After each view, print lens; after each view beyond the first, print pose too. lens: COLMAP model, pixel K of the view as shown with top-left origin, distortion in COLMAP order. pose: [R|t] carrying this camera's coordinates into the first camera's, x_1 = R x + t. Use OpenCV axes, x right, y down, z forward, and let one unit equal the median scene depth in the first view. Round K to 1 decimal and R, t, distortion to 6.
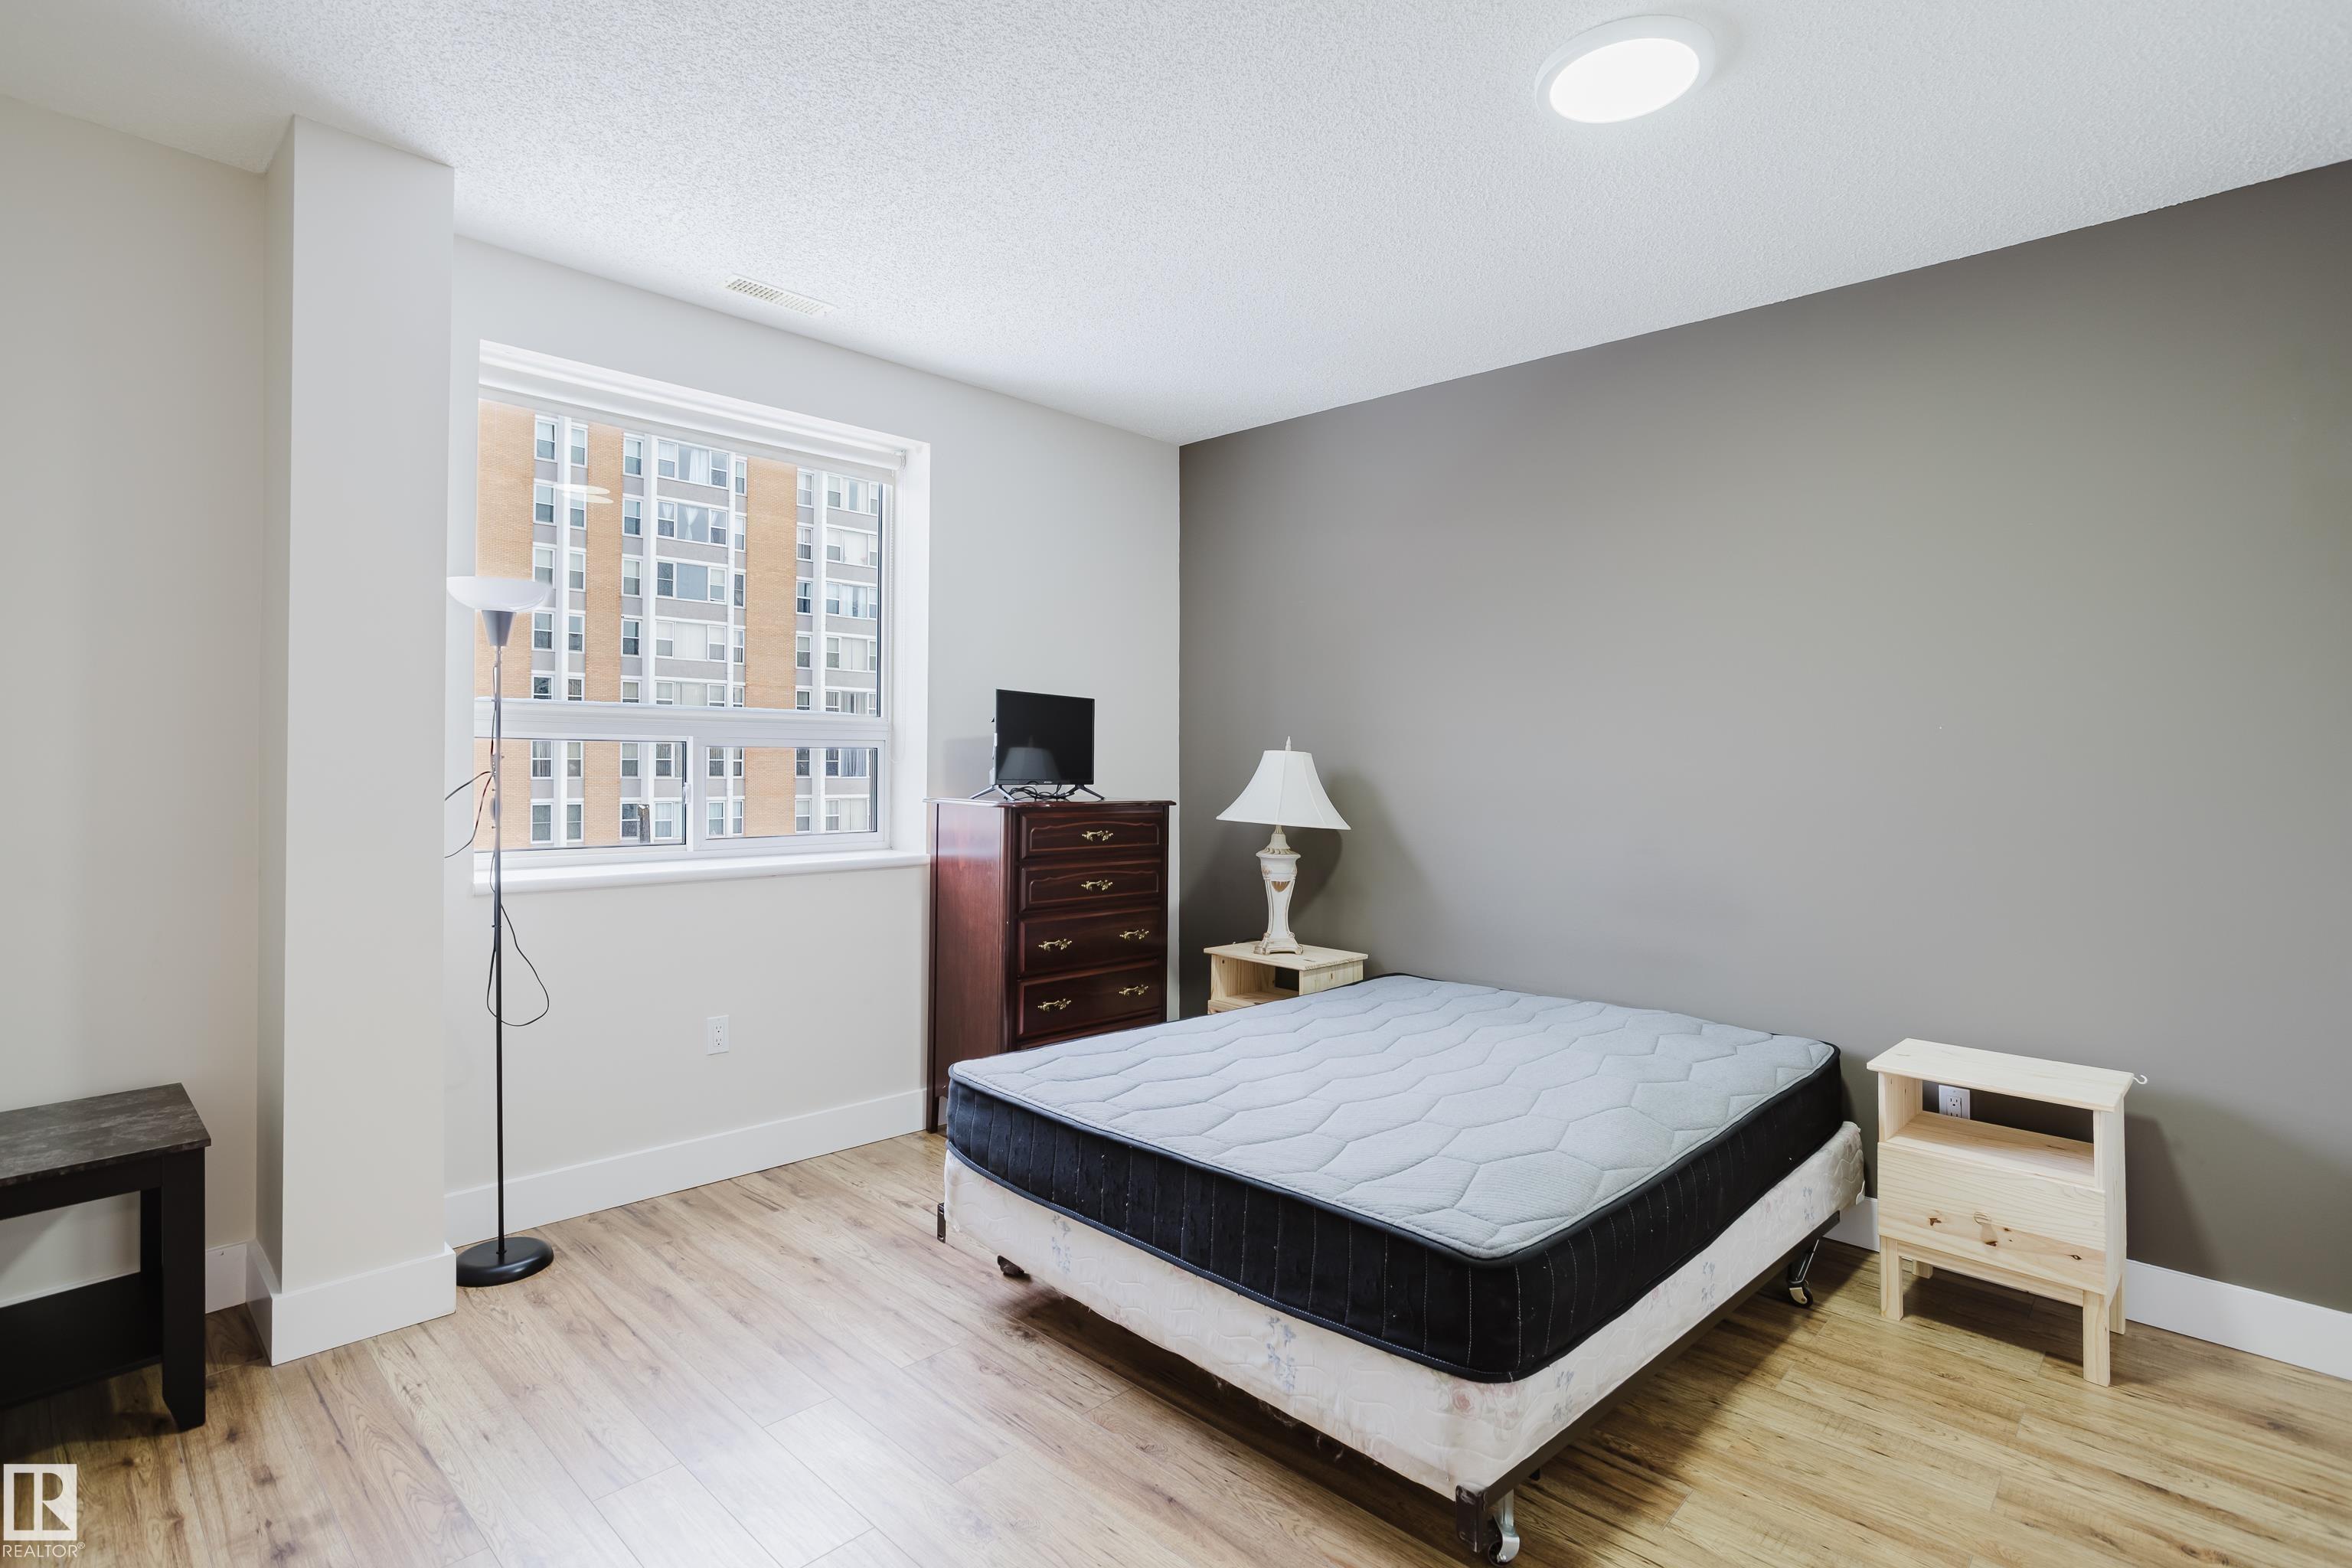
lens RADIAL K [[1140.7, 0, 1191.4], [0, 1140.7, 763.1], [0, 0, 1]] dist [-0.039998, 0.024992]
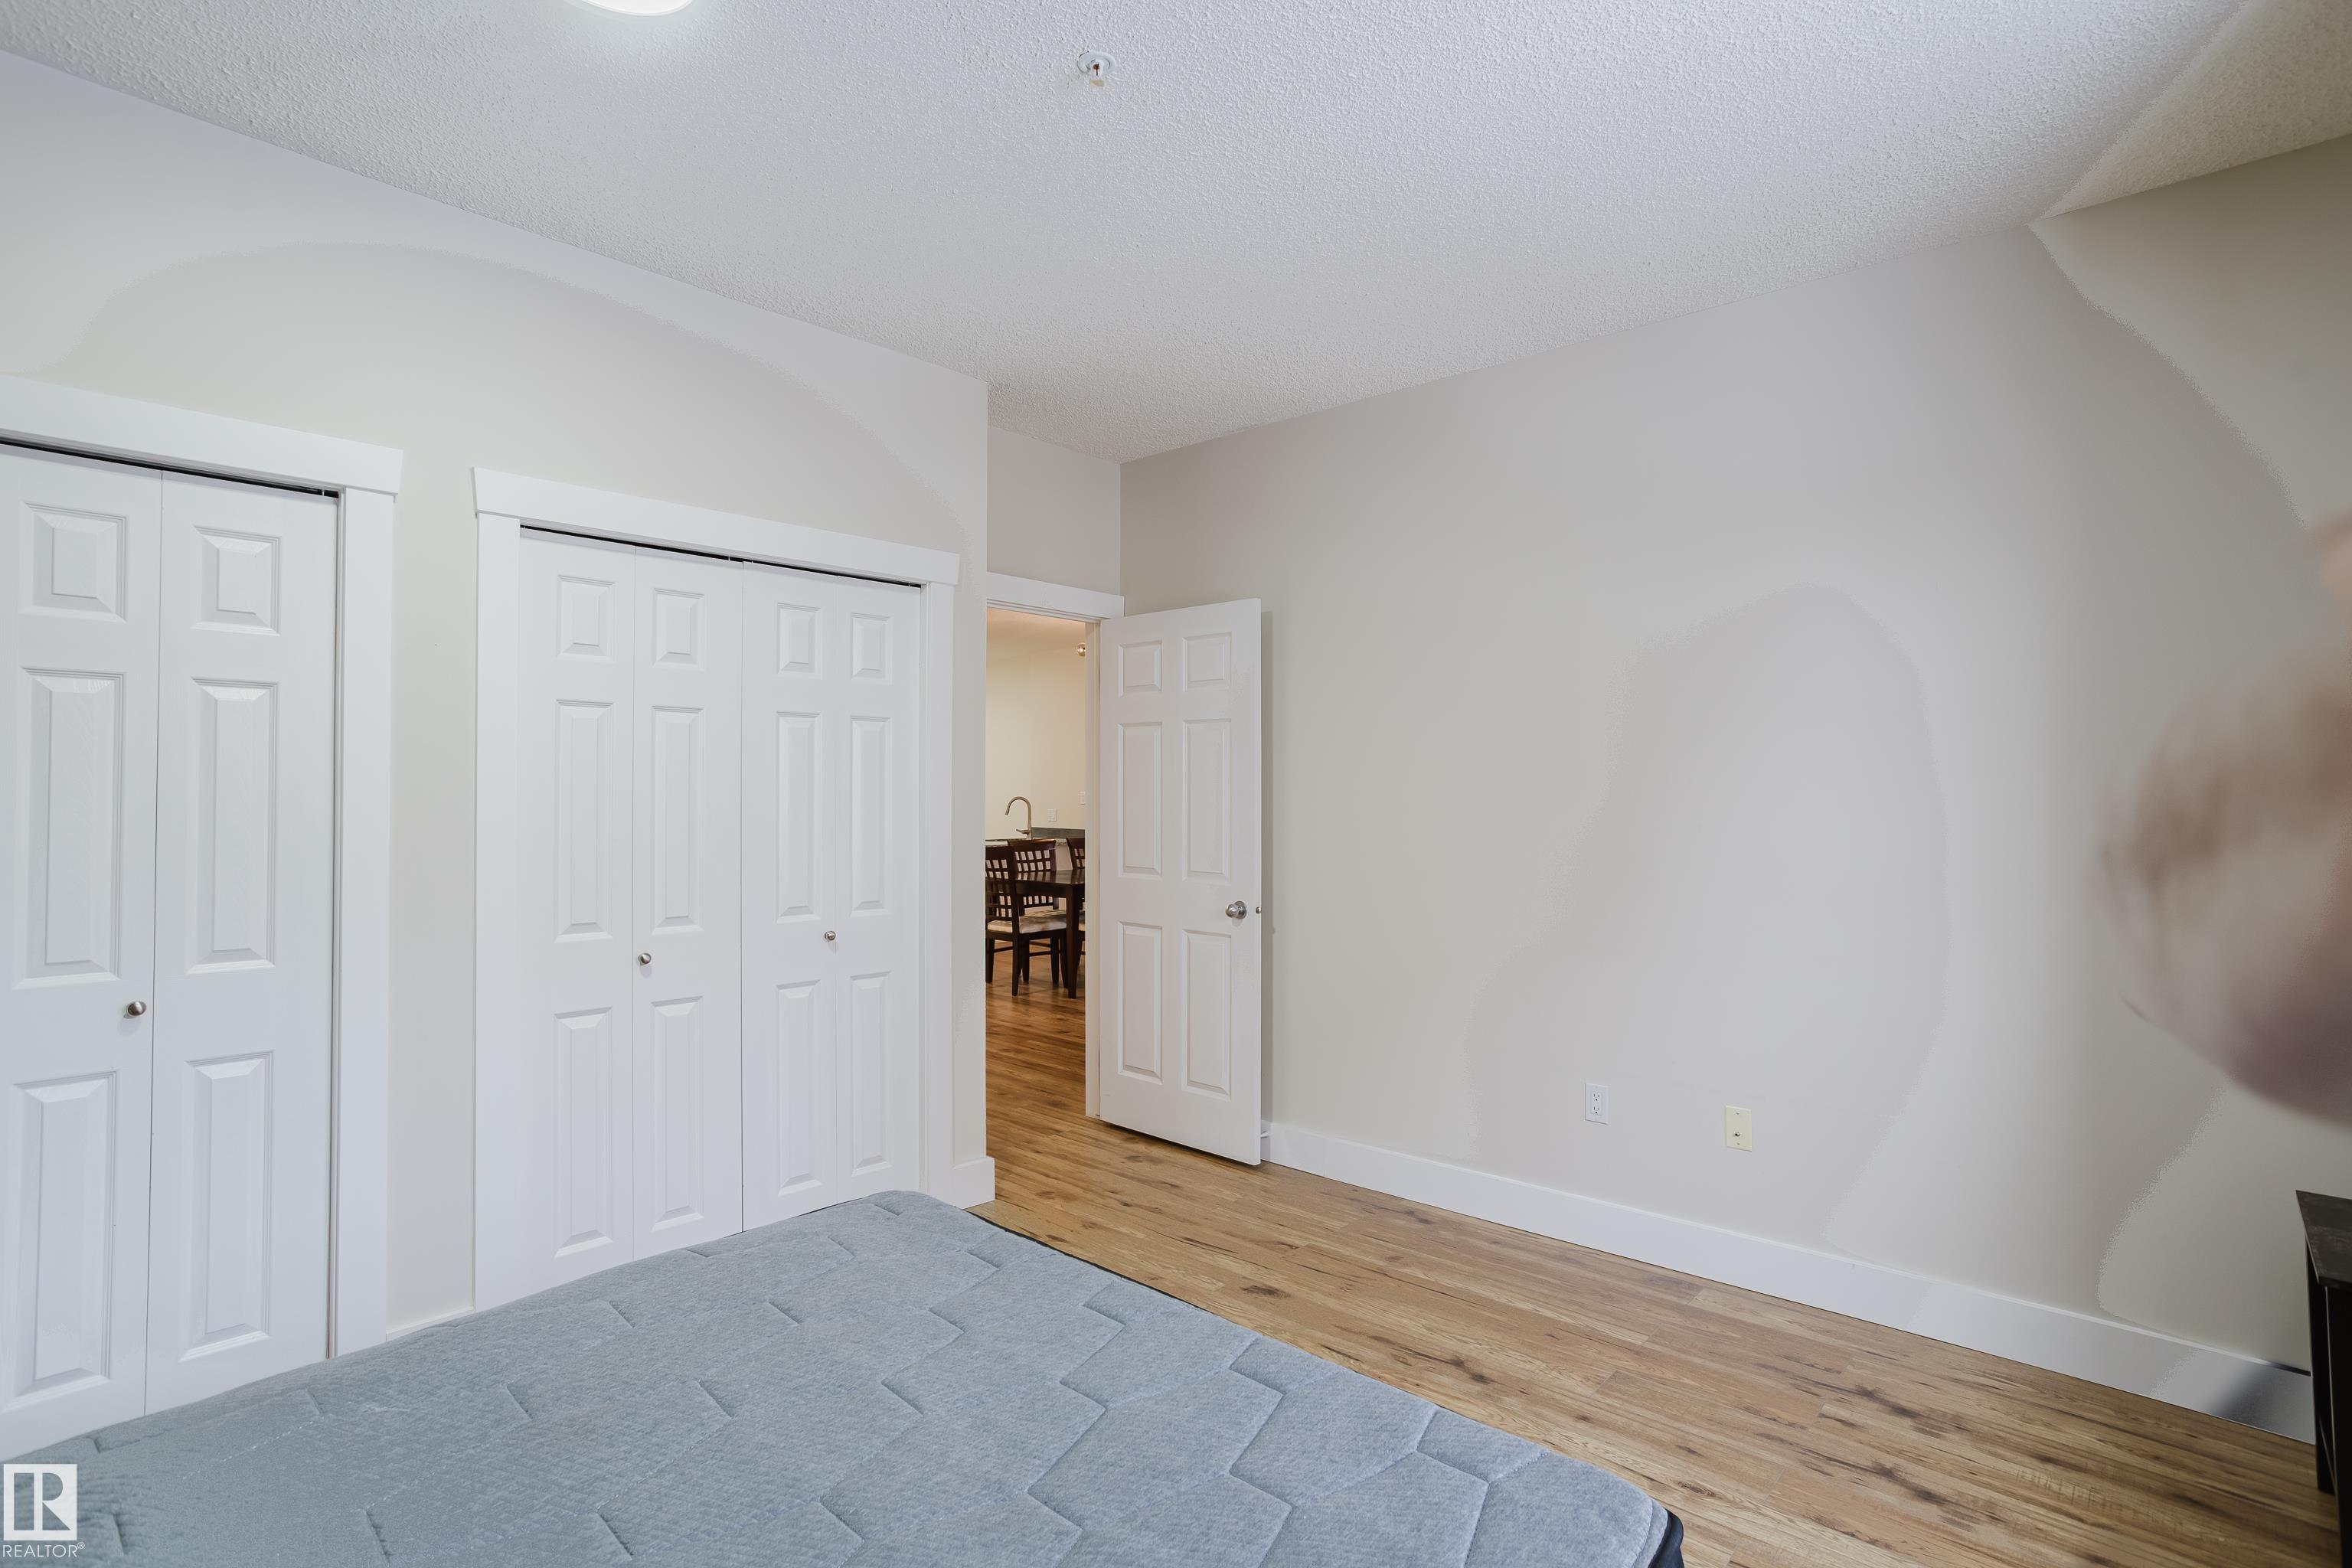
lens RADIAL K [[1140.7, 0, 1168.5], [0, 1140.7, 794.5], [0, 0, 1]] dist [-0.039998, 0.024992]
pose [[-0.999883, -0.012320, -0.009033, -0.002861], [-0.012369, 0.999909, 0.005429, -0.007279], [0.008966, 0.005540, -0.999944, 0.953104]]
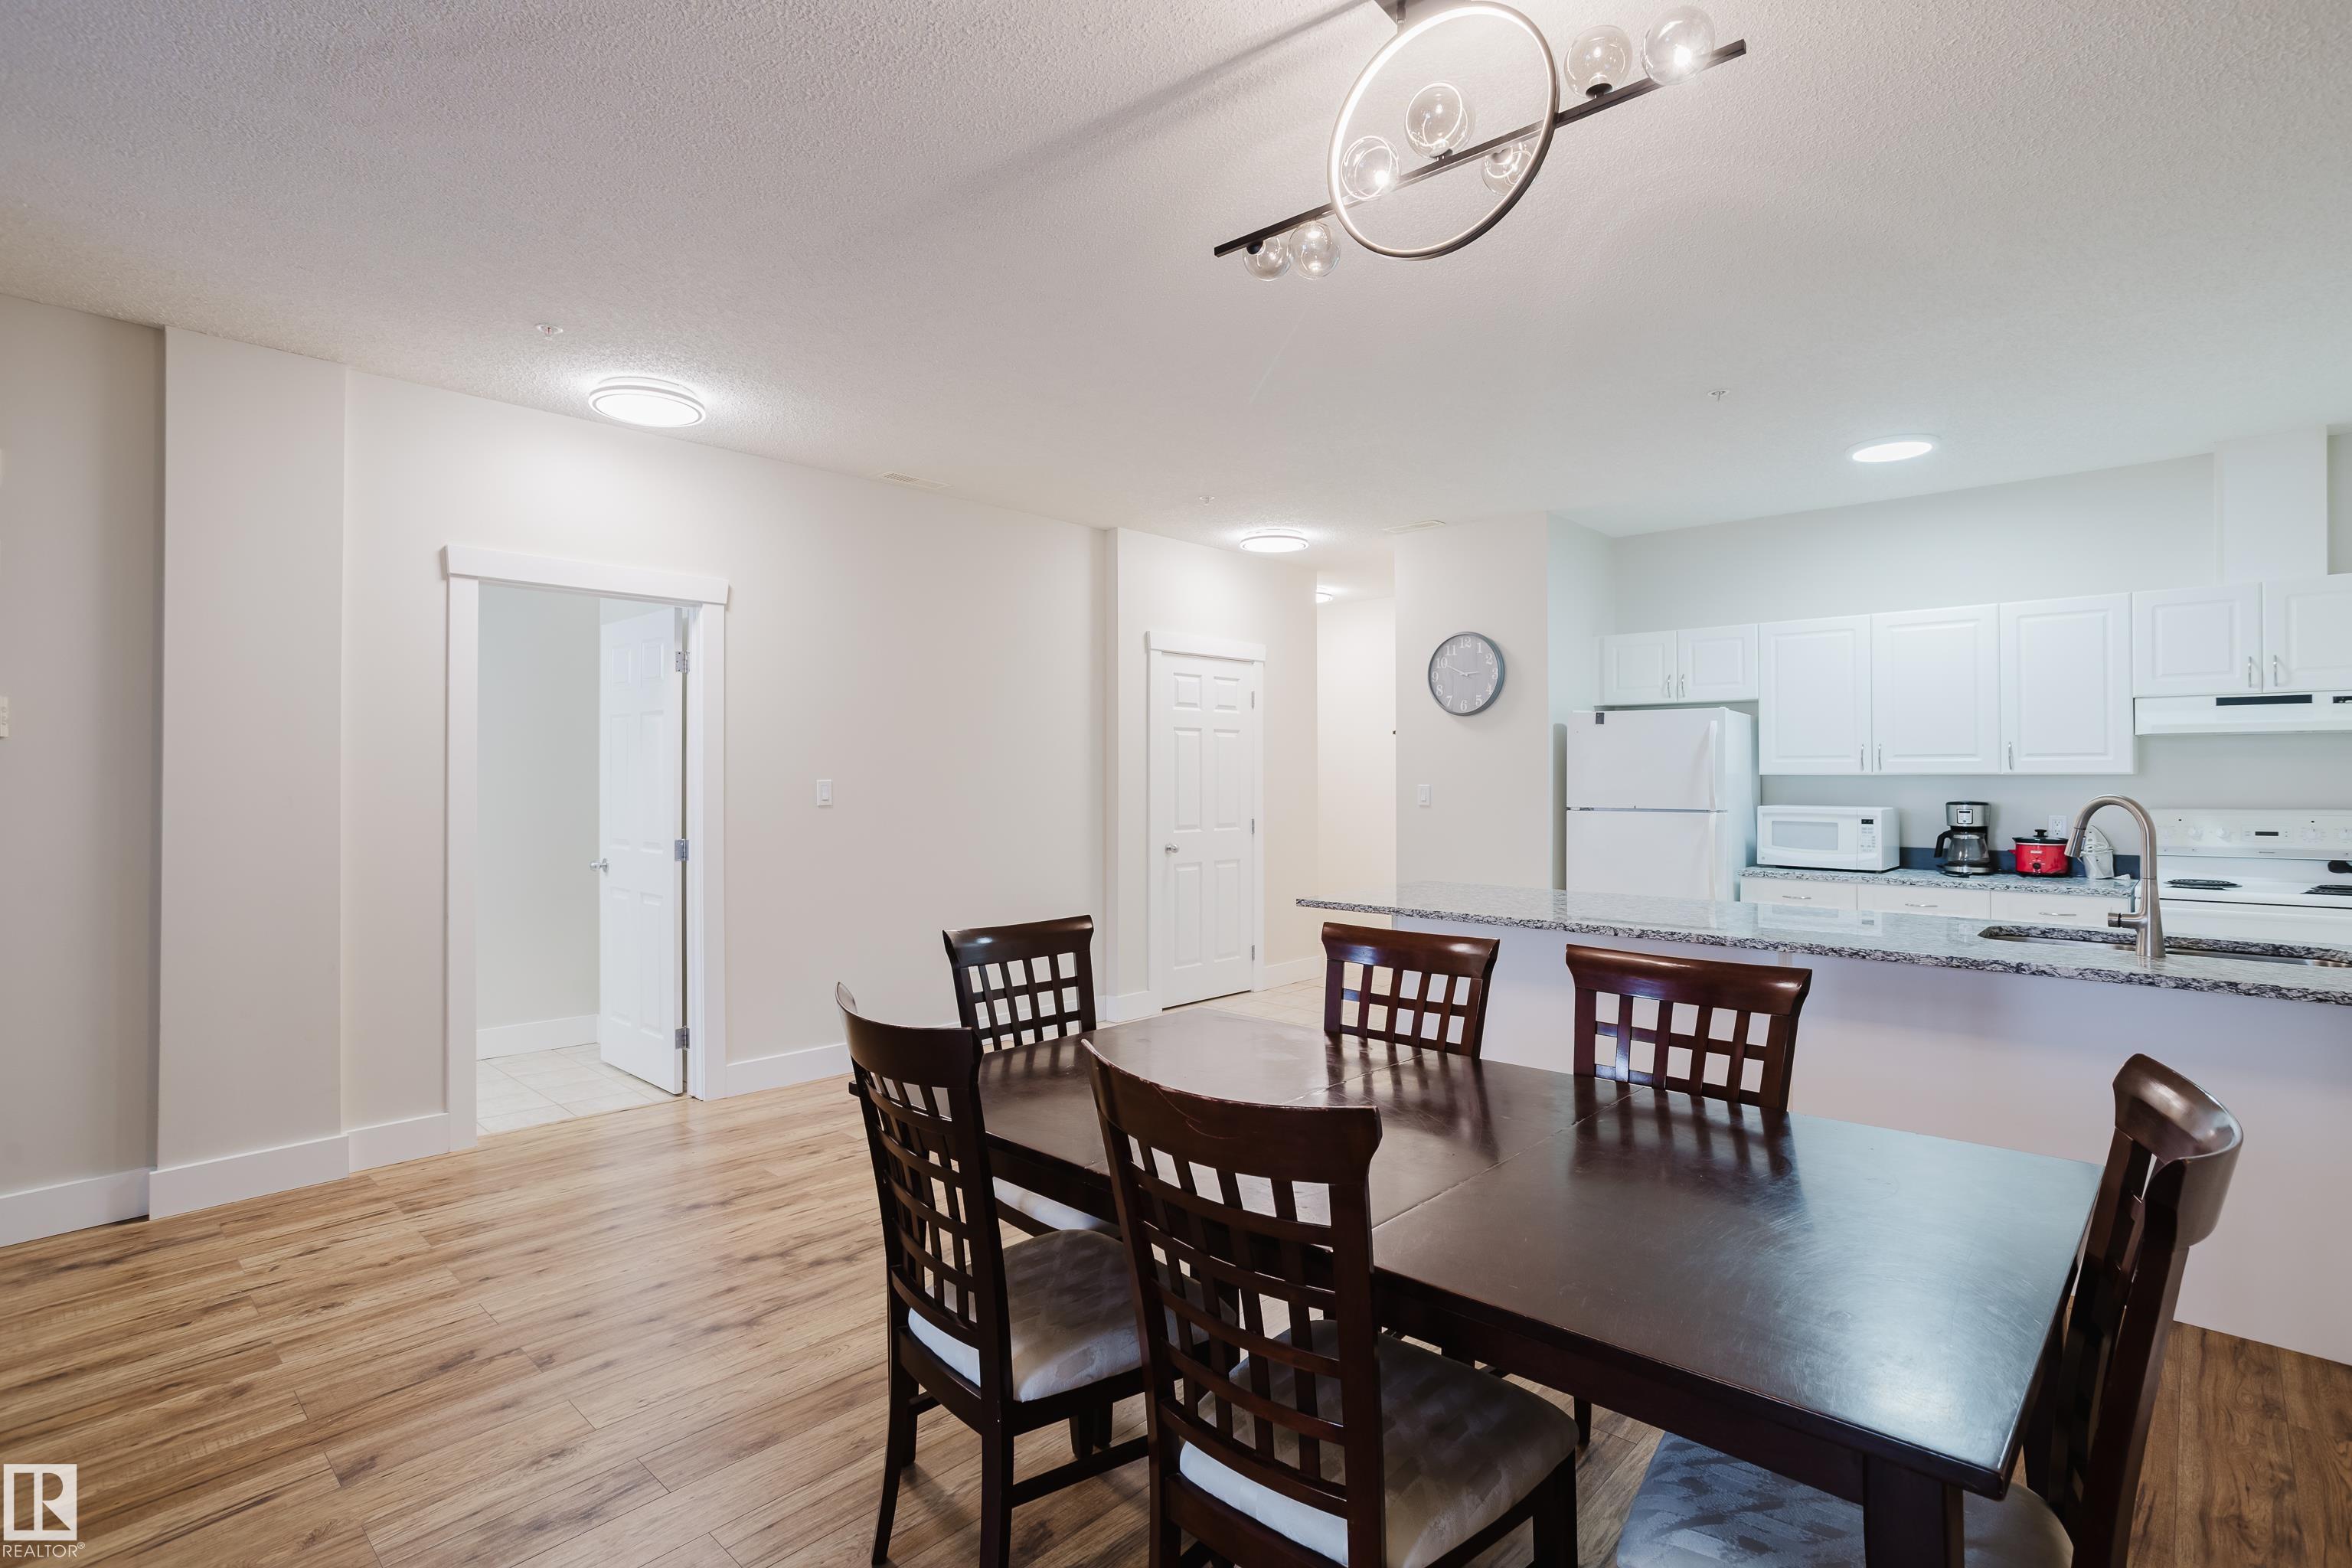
lens RADIAL K [[1140.7, 0, 1166.8], [0, 1140.7, 765.9], [0, 0, 1]] dist [-0.039998, 0.024992]
pose [[0.001757, 0.000419, 0.999998, -0.429687], [0.003518, 0.999994, -0.000425, -0.006584], [-0.999992, 0.003519, 0.001756, -0.990243]]
